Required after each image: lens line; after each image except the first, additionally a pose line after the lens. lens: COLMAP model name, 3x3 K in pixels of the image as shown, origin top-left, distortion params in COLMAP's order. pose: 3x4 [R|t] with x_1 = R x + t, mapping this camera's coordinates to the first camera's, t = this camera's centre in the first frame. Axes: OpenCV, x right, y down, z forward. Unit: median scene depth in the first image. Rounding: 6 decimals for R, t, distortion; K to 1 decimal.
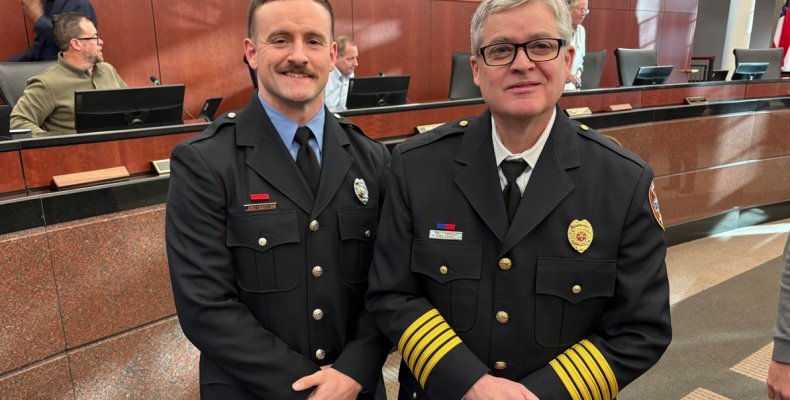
lens RADIAL K [[506.0, 0, 395.0], [0, 506.0, 200.0], [0, 0, 1]] dist [-0.090307, -0.001348]
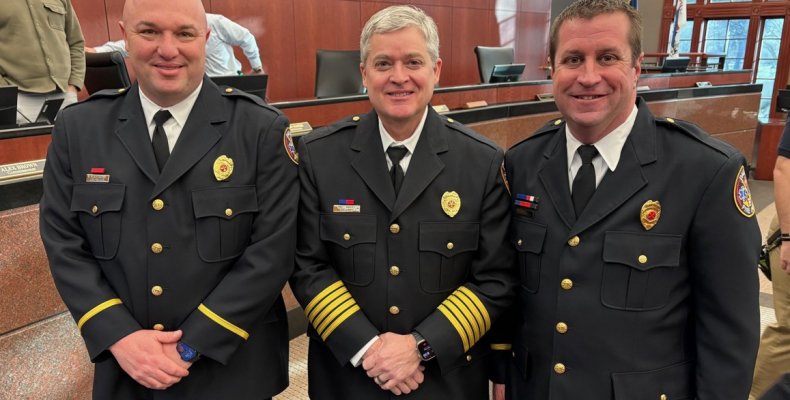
lens RADIAL K [[669.4, 0, 395.0], [0, 669.4, 200.0], [0, 0, 1]] dist [-0.134191, 0.001066]
pose [[0.963163, -0.040240, 0.265891, -0.217934], [0.051358, 0.998067, -0.034992, 0.111141], [-0.263969, 0.047359, 0.963368, -0.602810]]
